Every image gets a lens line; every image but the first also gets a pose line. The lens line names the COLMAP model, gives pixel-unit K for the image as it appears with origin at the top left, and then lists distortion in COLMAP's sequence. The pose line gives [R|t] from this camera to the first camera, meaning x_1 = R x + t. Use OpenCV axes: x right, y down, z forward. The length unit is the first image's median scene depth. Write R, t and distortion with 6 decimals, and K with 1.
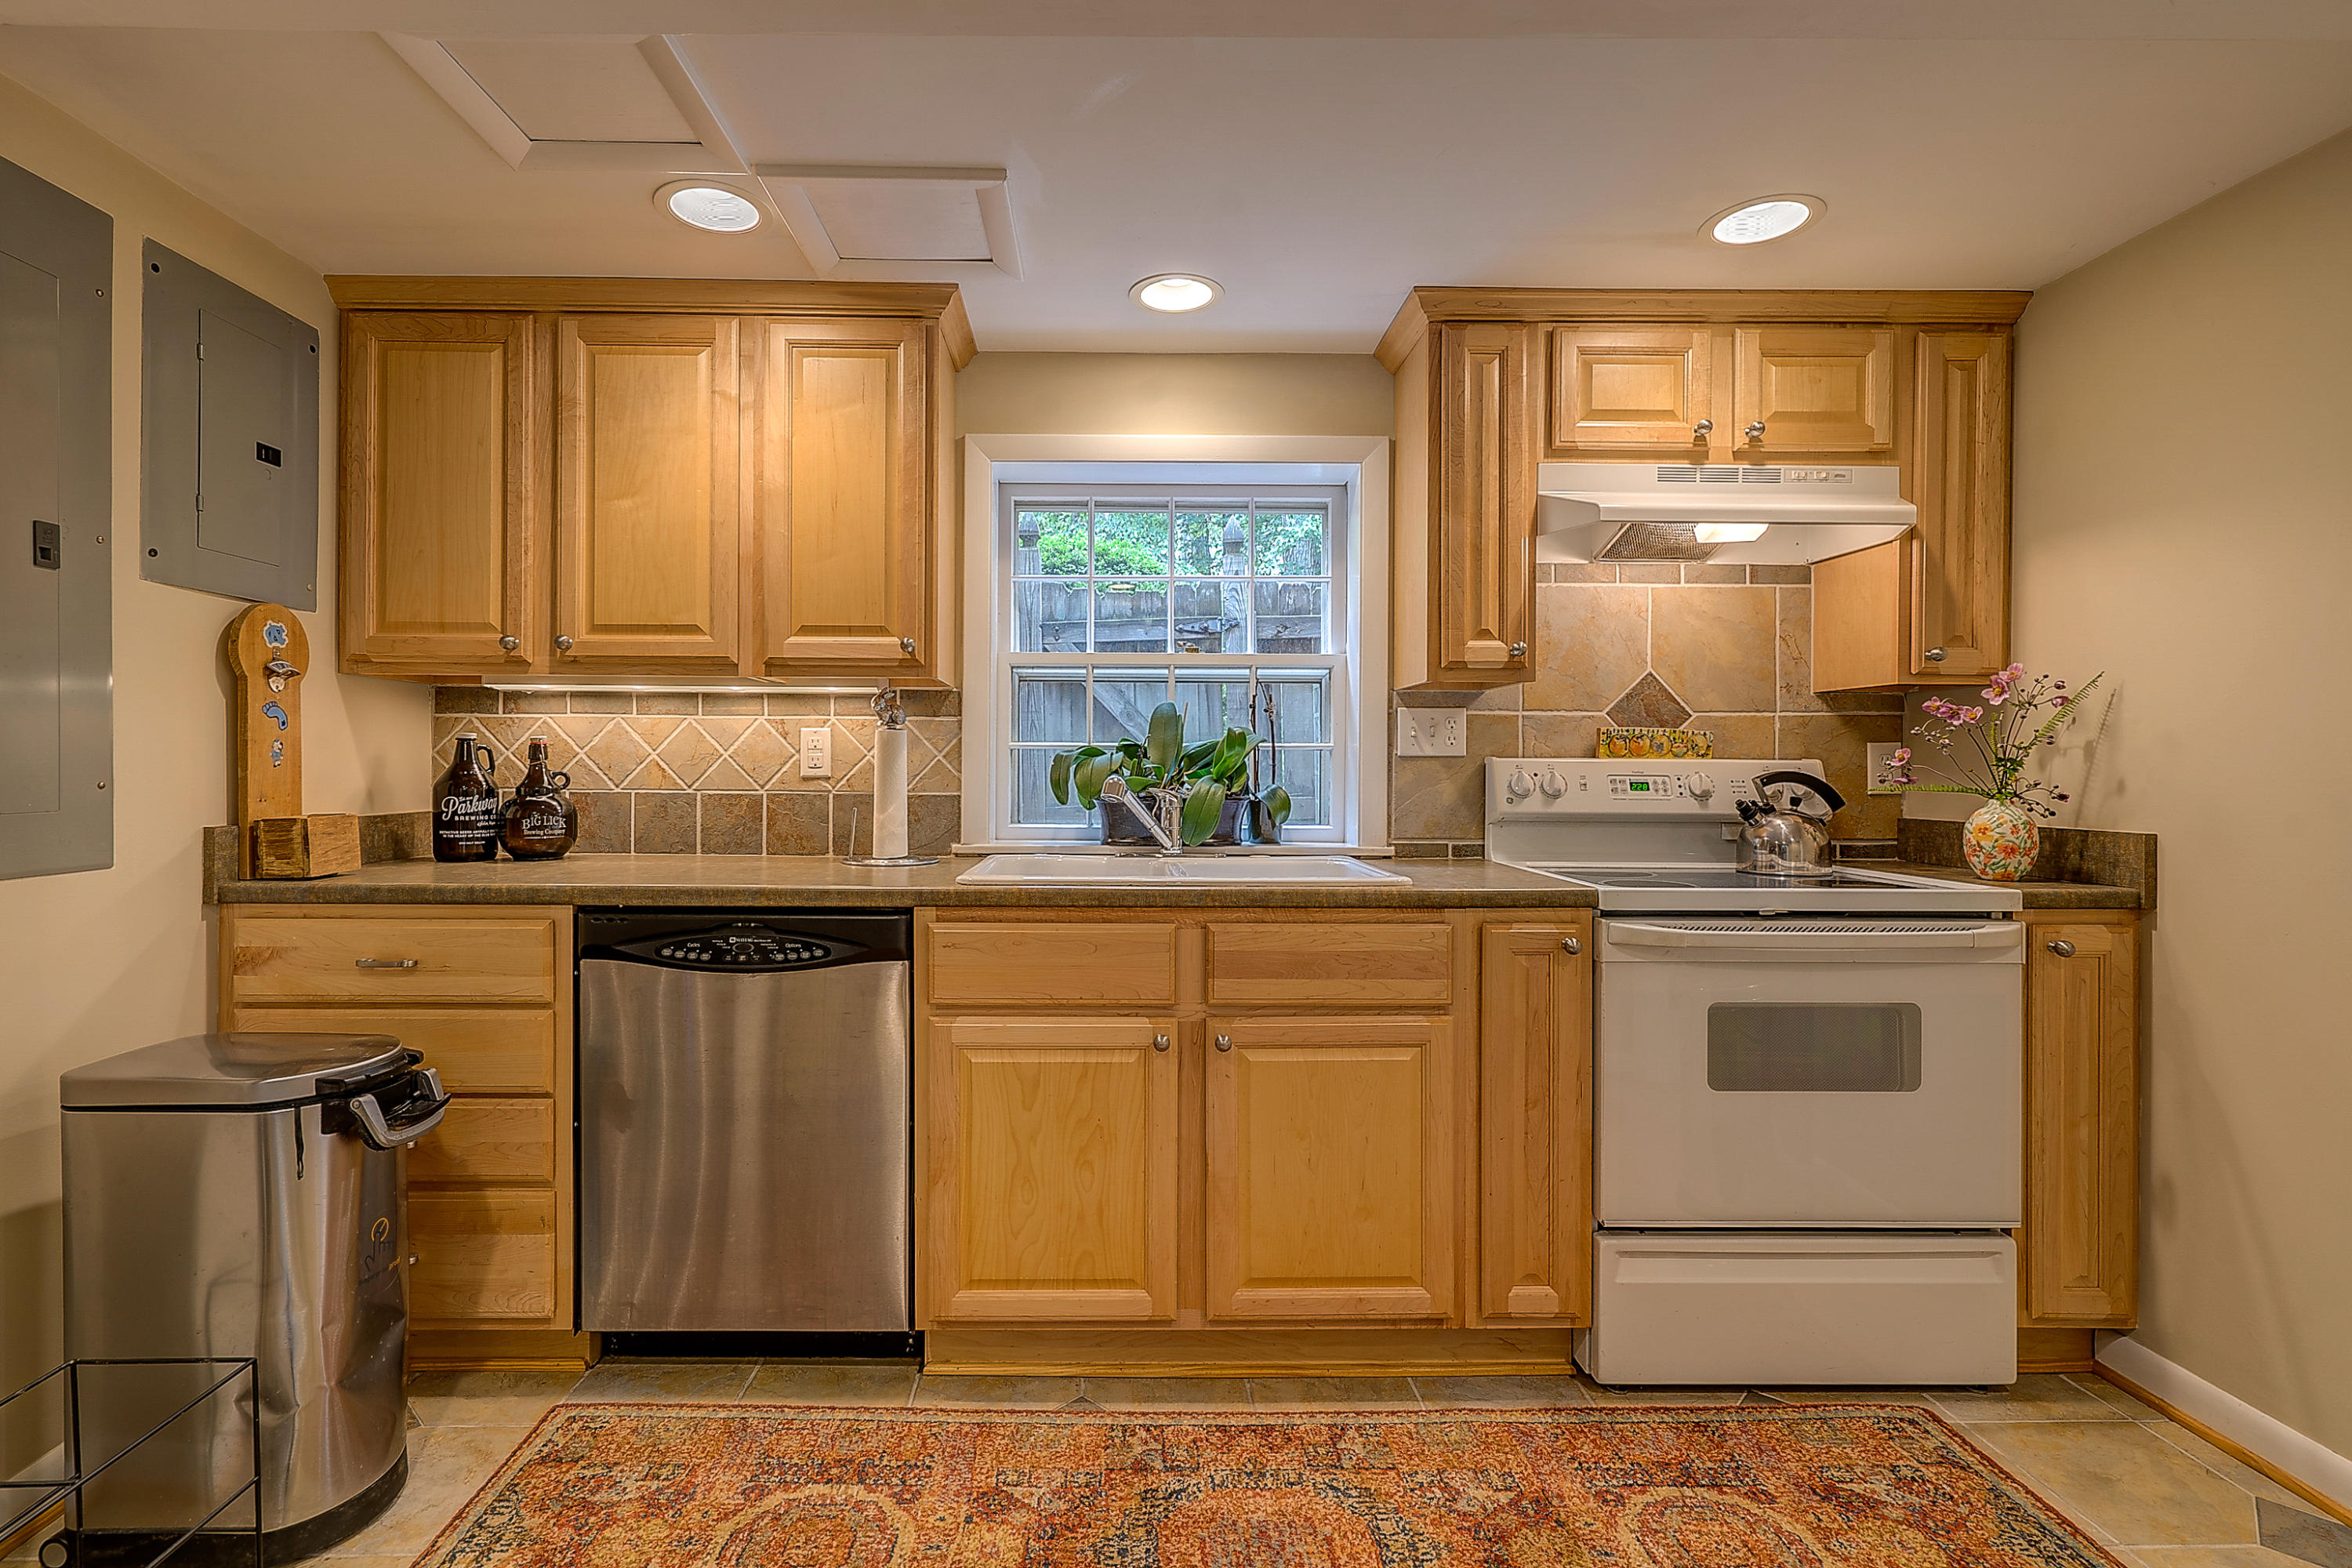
lens RADIAL K [[1085.0, 0, 1115.7], [0, 1085.0, 769.5], [0, 0, 1]] dist [-0.006996, 0.002034]
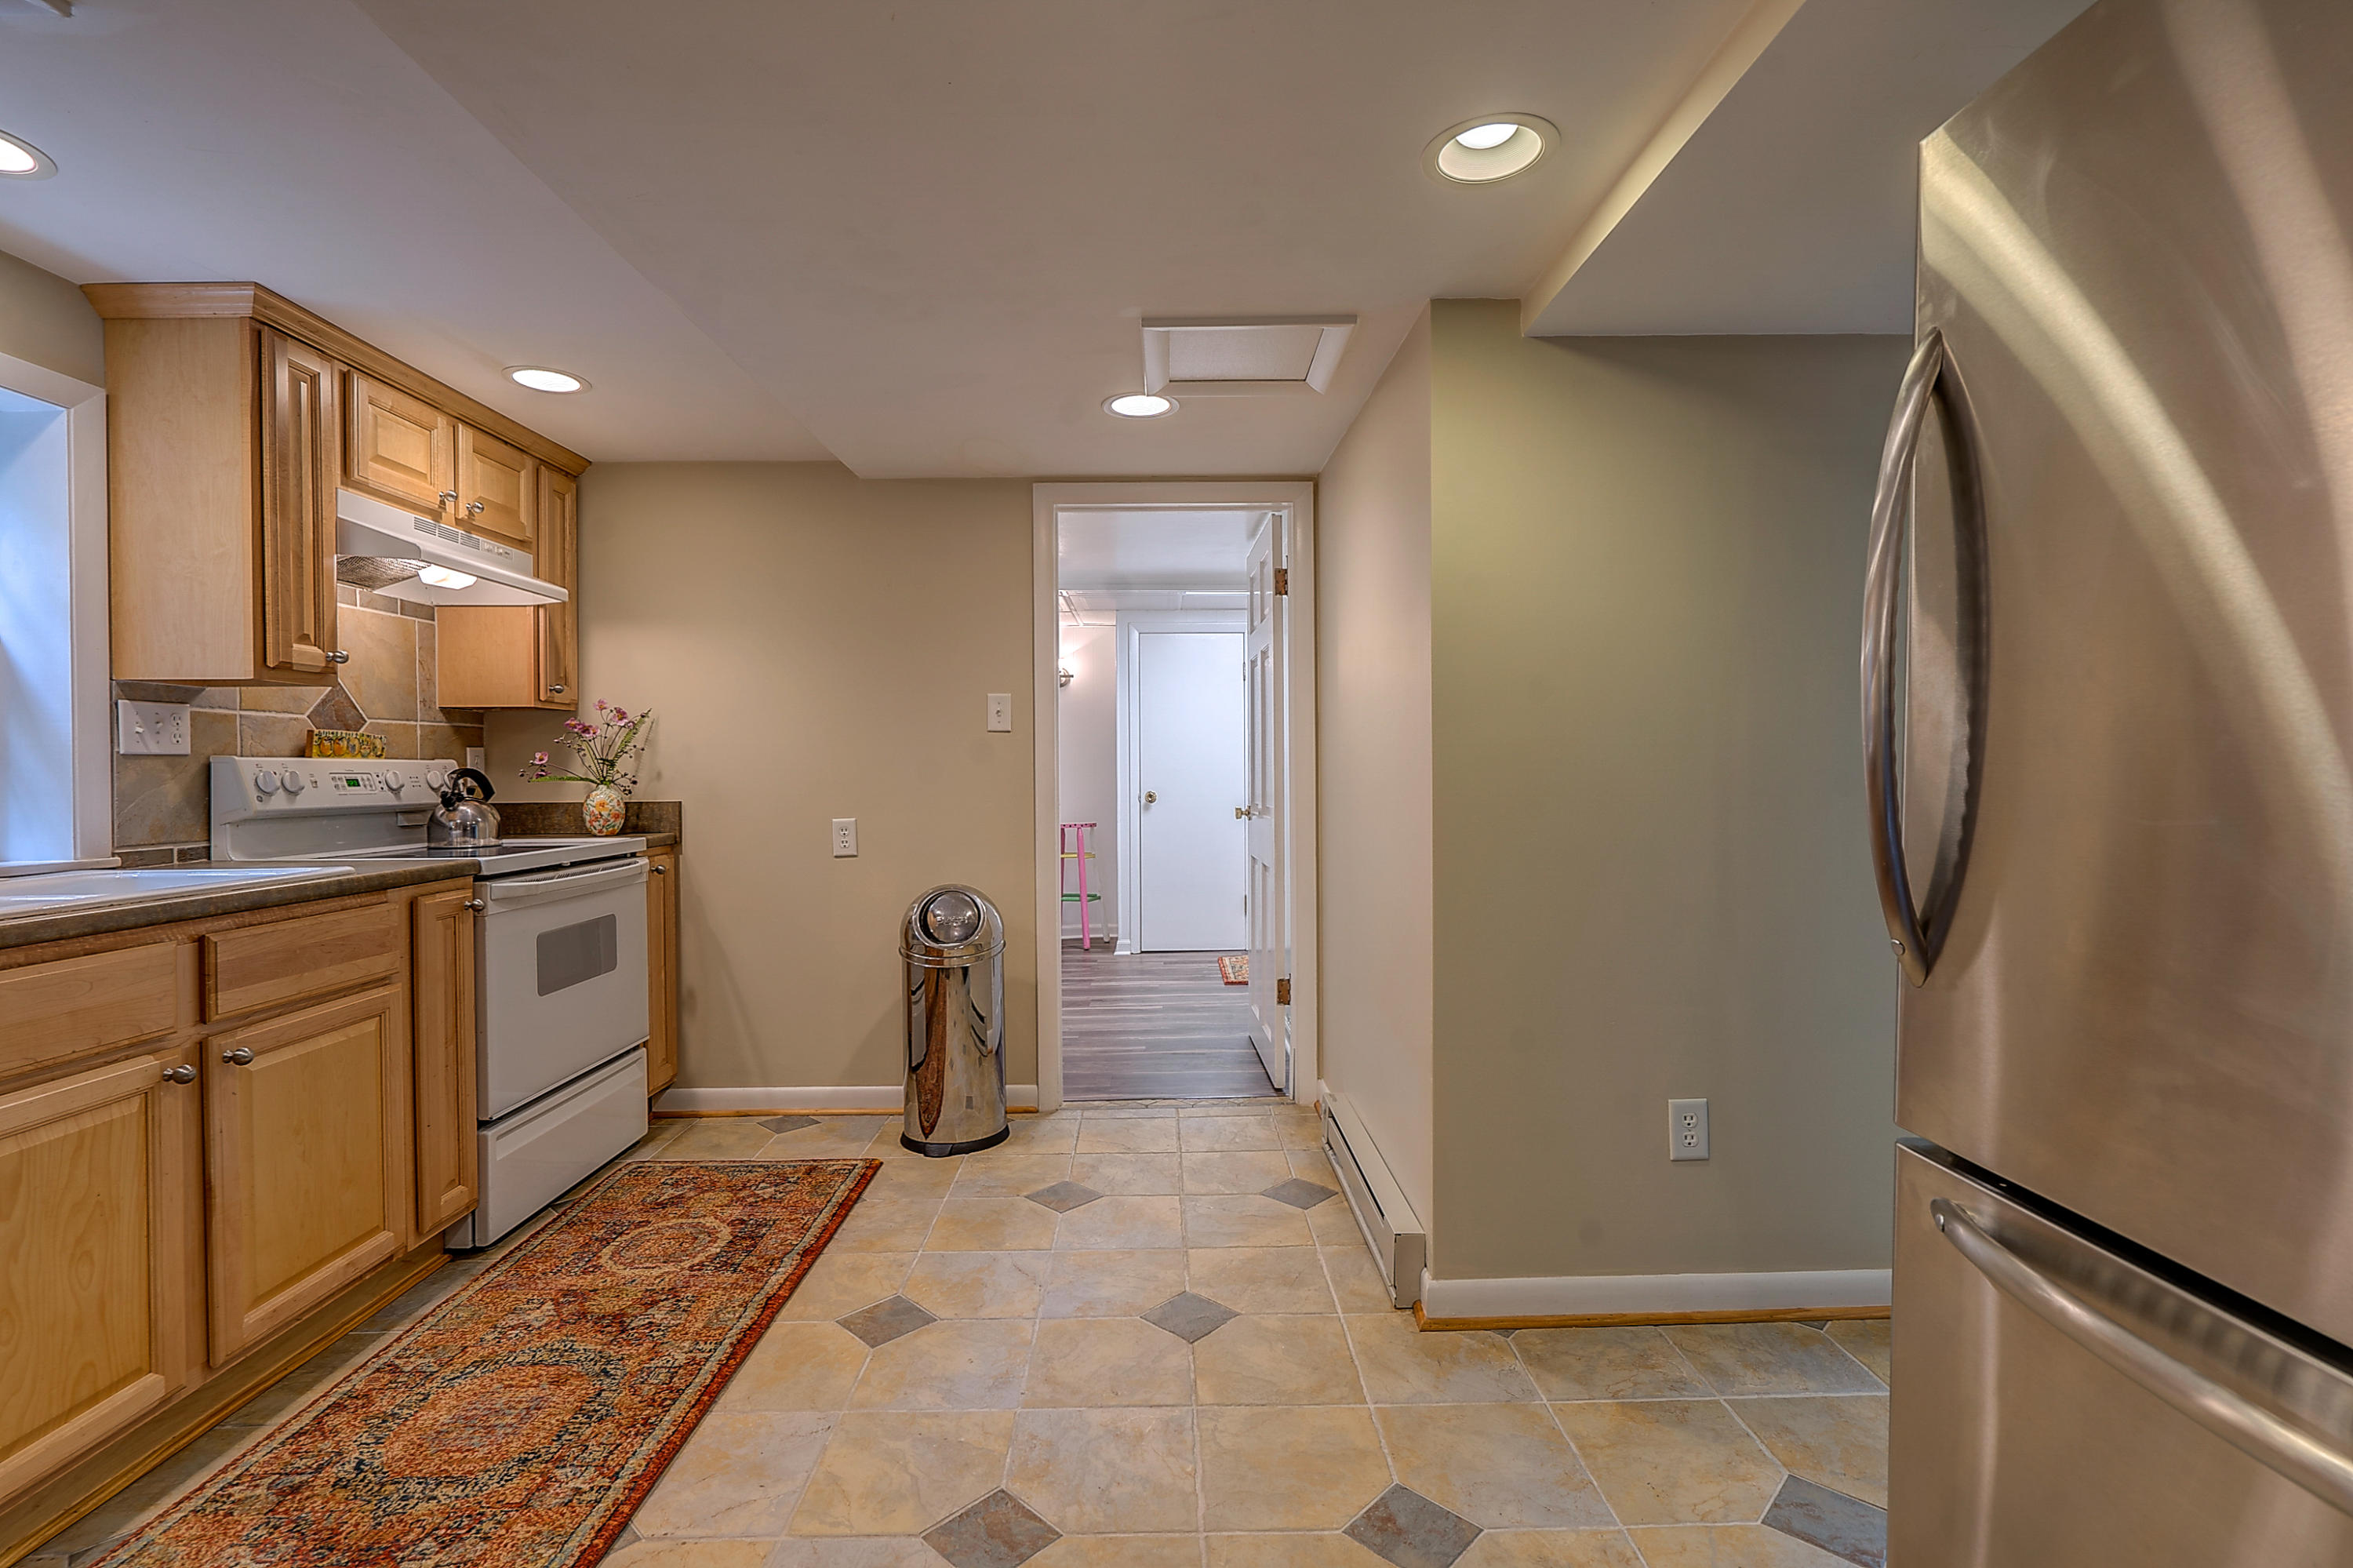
lens RADIAL K [[1085.5, 0, 1177.9], [0, 1085.5, 773.1], [0, 0, 1]] dist [-0.006996, 0.002034]
pose [[-0.013123, -0.007719, 0.999884, -0.815723], [0.010739, 0.999911, 0.007860, 0.007335], [-0.999856, 0.010841, -0.013039, 0.188434]]
